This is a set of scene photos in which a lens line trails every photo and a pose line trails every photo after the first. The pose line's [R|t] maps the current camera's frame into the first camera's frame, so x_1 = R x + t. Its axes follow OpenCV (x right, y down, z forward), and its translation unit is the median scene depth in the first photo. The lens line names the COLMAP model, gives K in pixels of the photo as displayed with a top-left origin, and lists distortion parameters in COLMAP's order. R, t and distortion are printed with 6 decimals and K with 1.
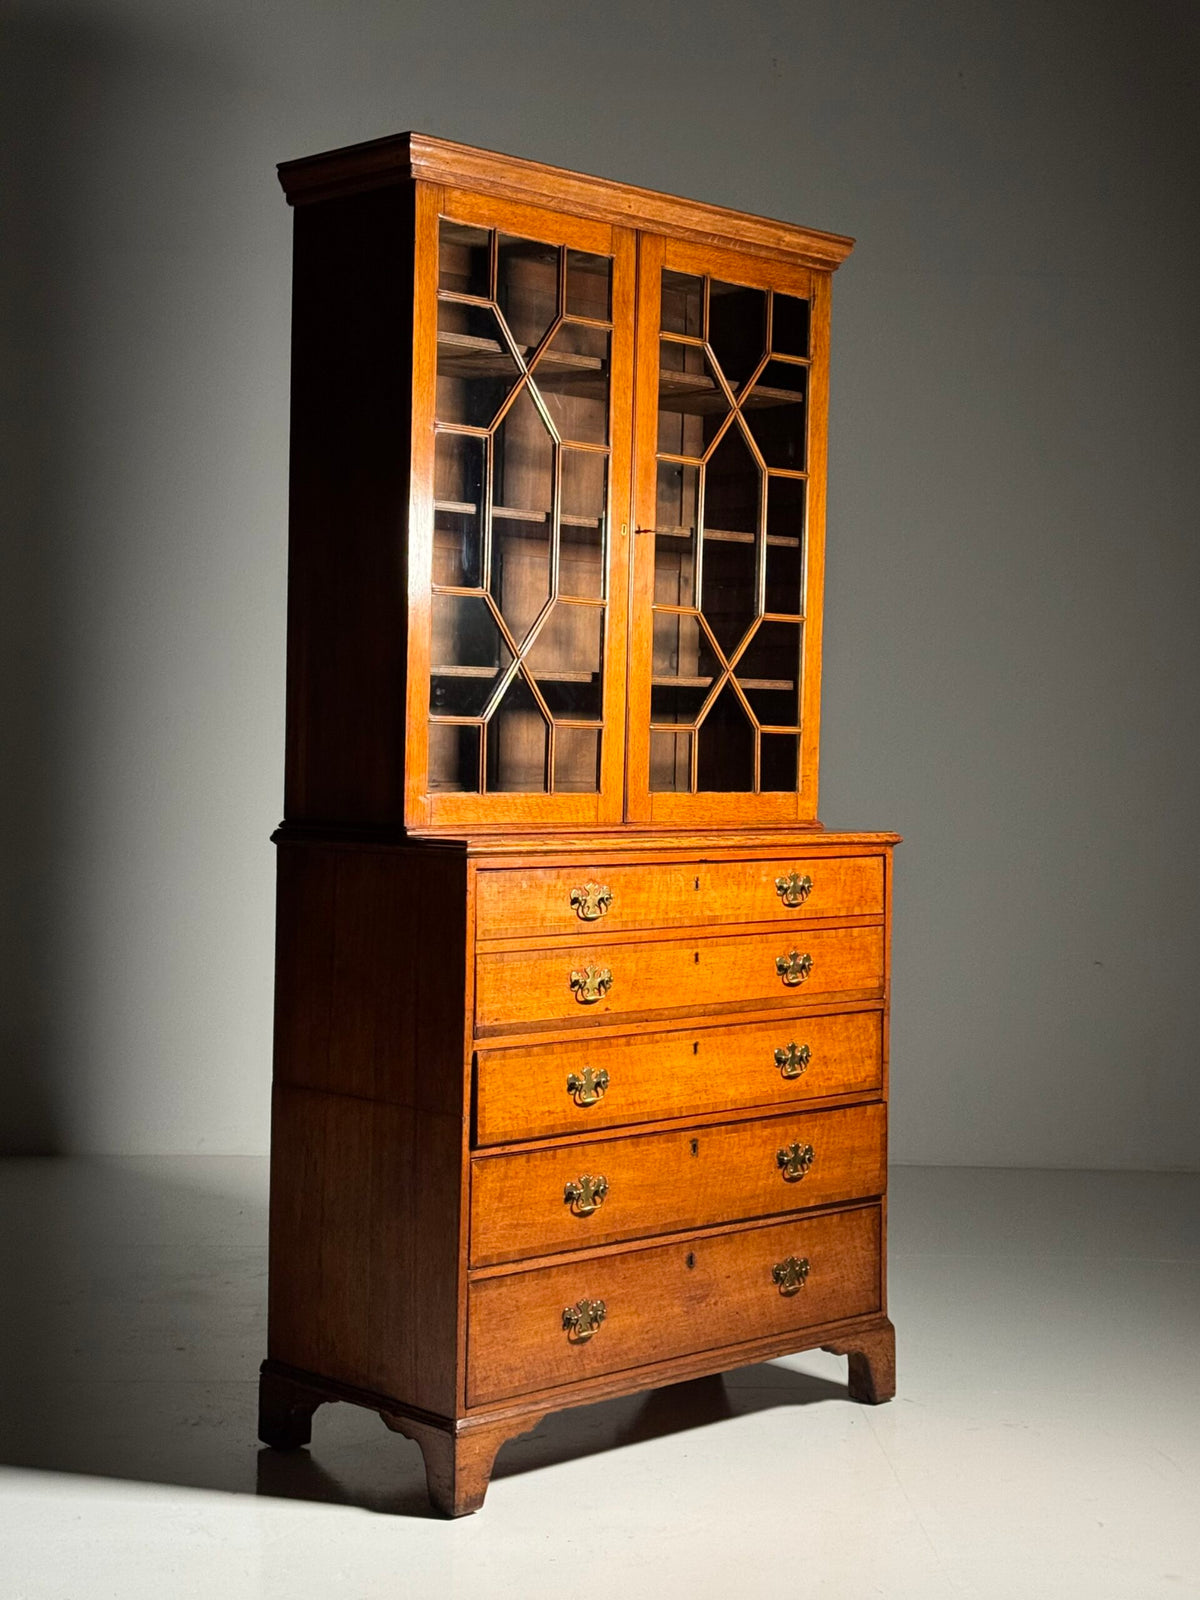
lens RADIAL K [[2395.9, 0, 600.0], [0, 2395.9, 800.0], [0, 0, 1]] dist [0.177069, -0.050131]
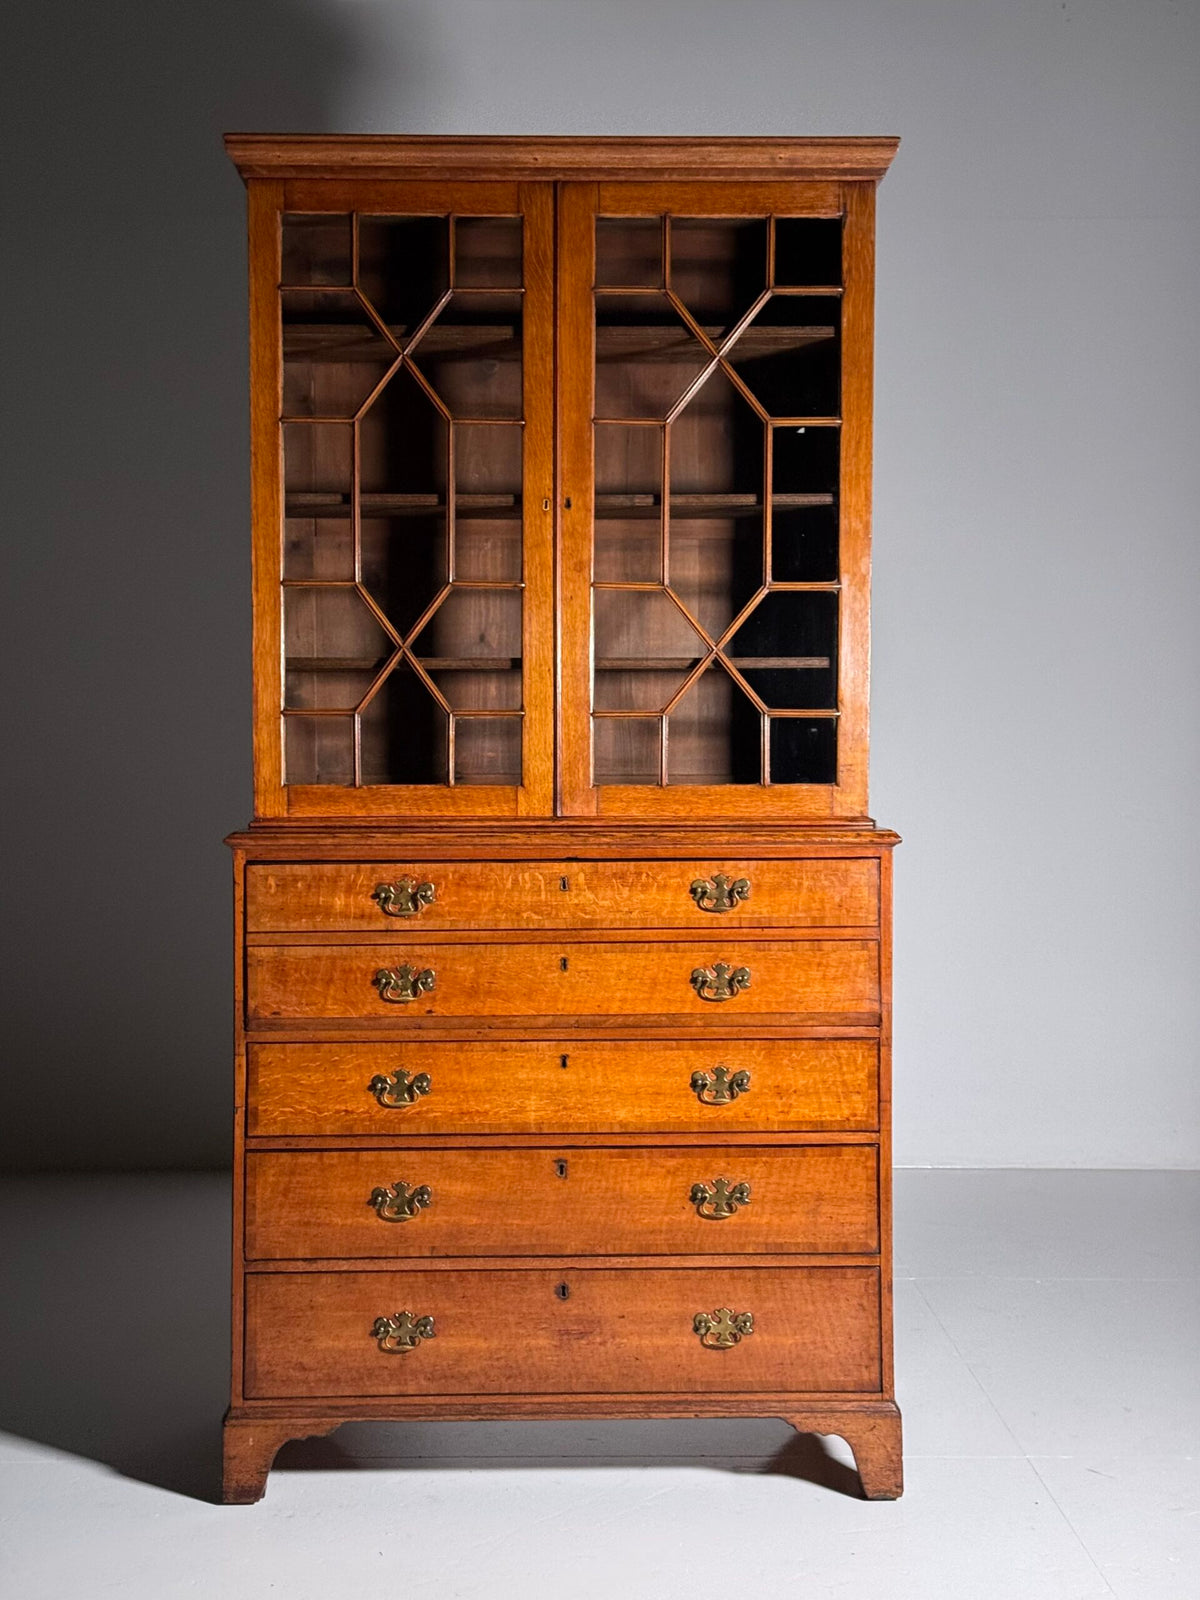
lens RADIAL K [[2395.9, 0, 600.0], [0, 2395.9, 800.0], [0, 0, 1]] dist [0.177069, -0.050131]
pose [[0.738691, 0.002111, -0.674041, 0.650782], [-0.002175, 0.999997, 0.000748, 0.002090], [0.674041, 0.000913, 0.738694, 0.317202]]
